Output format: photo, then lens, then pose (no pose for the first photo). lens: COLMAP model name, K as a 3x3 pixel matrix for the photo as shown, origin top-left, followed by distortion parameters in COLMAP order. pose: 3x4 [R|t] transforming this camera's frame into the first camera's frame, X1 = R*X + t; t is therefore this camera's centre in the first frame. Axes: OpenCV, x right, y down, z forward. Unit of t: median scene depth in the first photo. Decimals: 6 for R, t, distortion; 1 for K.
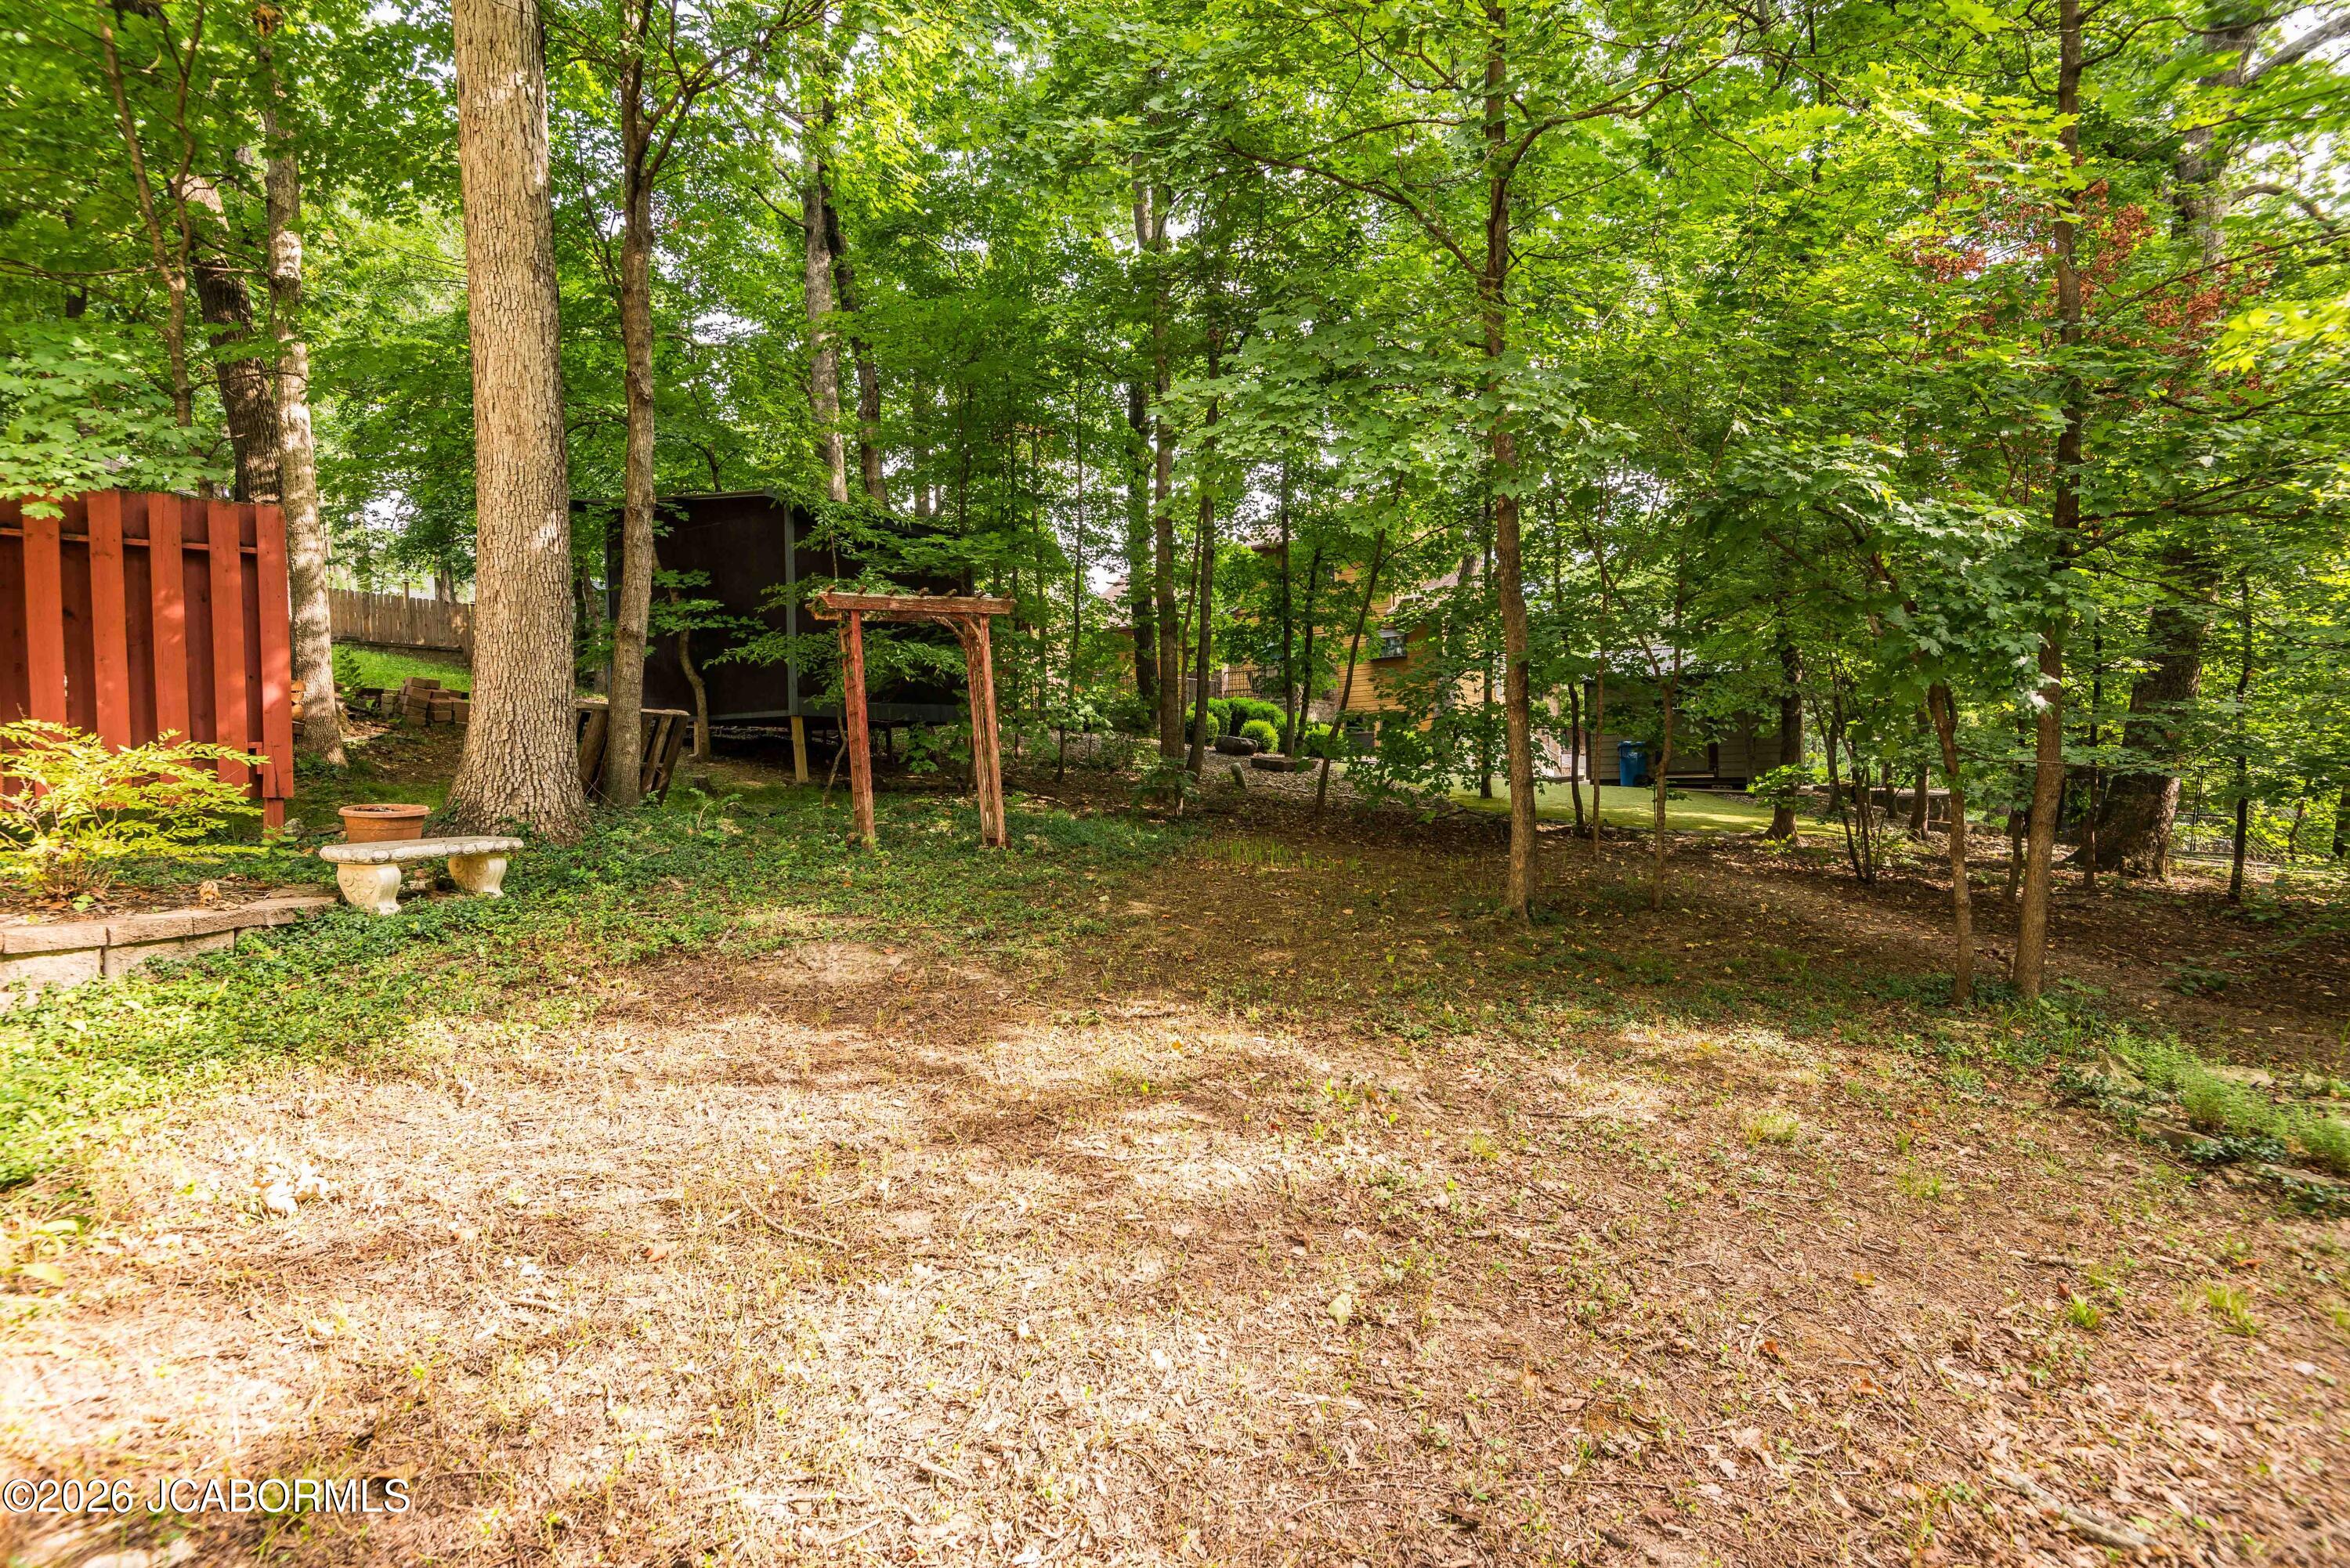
lens RADIAL K [[1092.0, 0, 1172.1], [0, 1092.0, 787.1], [0, 0, 1]] dist [-0.001336, -0.000048]
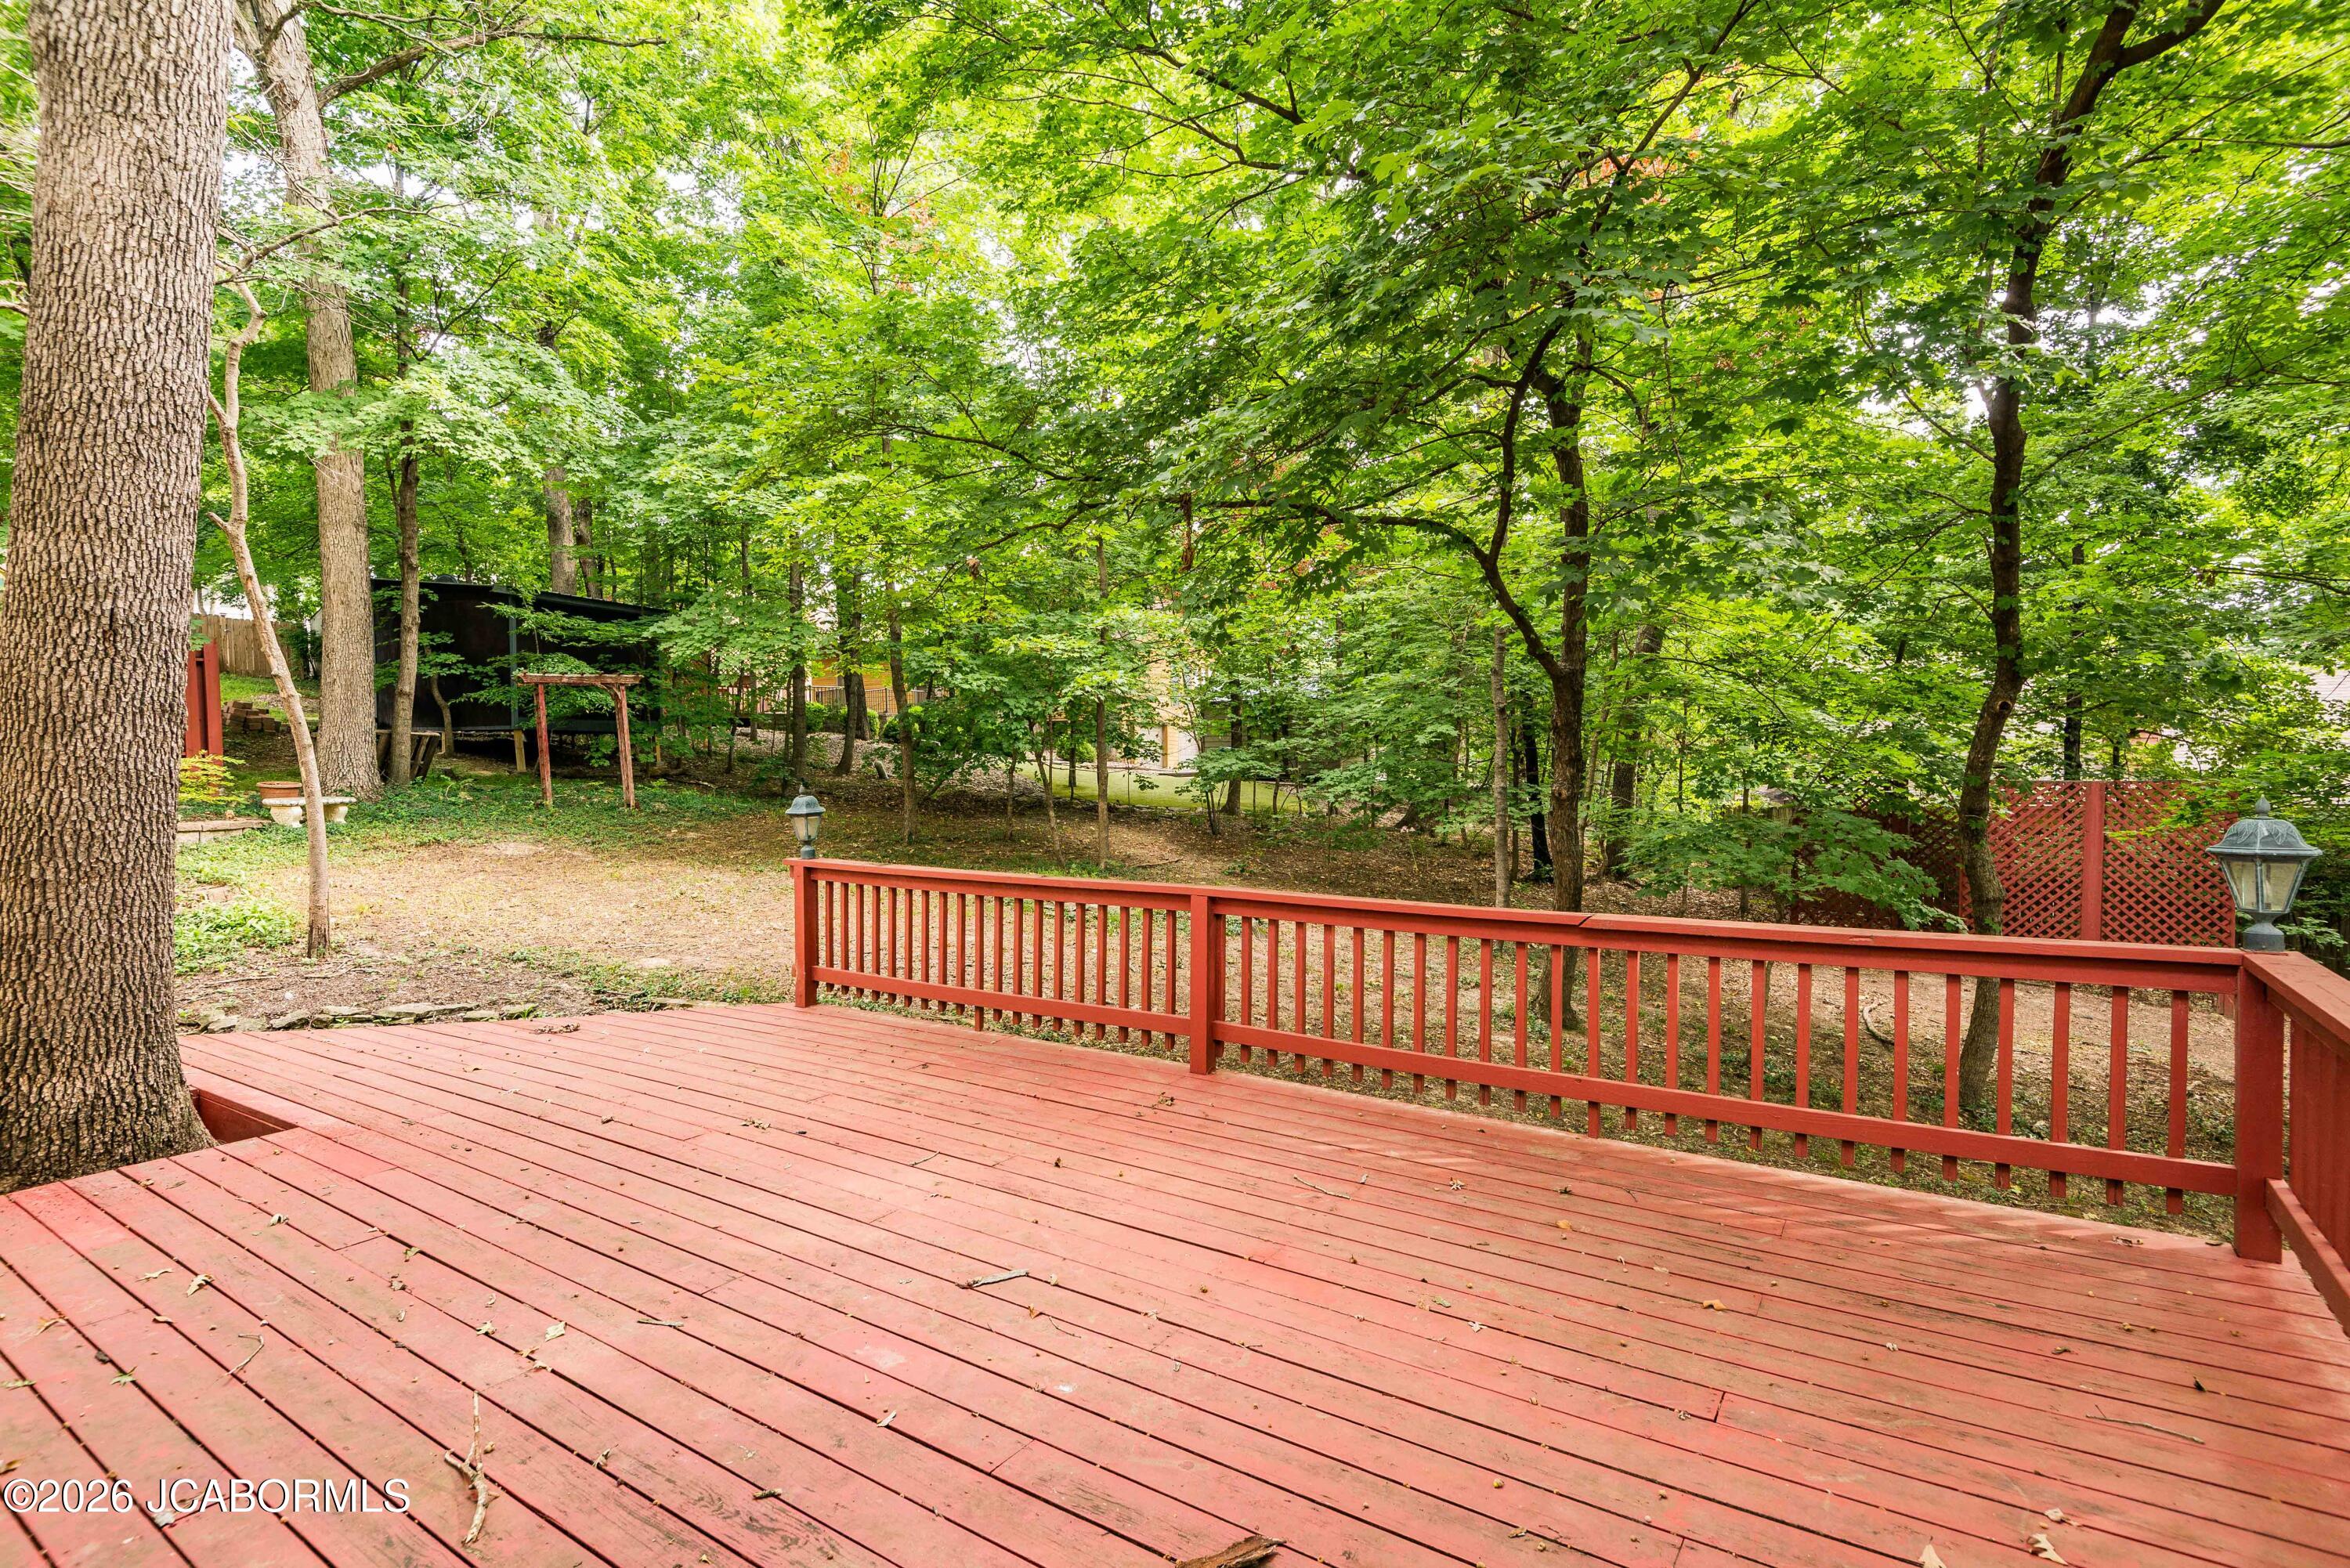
lens RADIAL K [[976.1, 0, 1179.3], [0, 976.1, 789.6], [0, 0, 1]] dist [0.001421, 0.000066]
pose [[0.972043, 0.008510, 0.234650, 0.386081], [-0.011132, 0.999890, 0.009851, -0.004877], [-0.234541, -0.012188, 0.972030, -0.902375]]
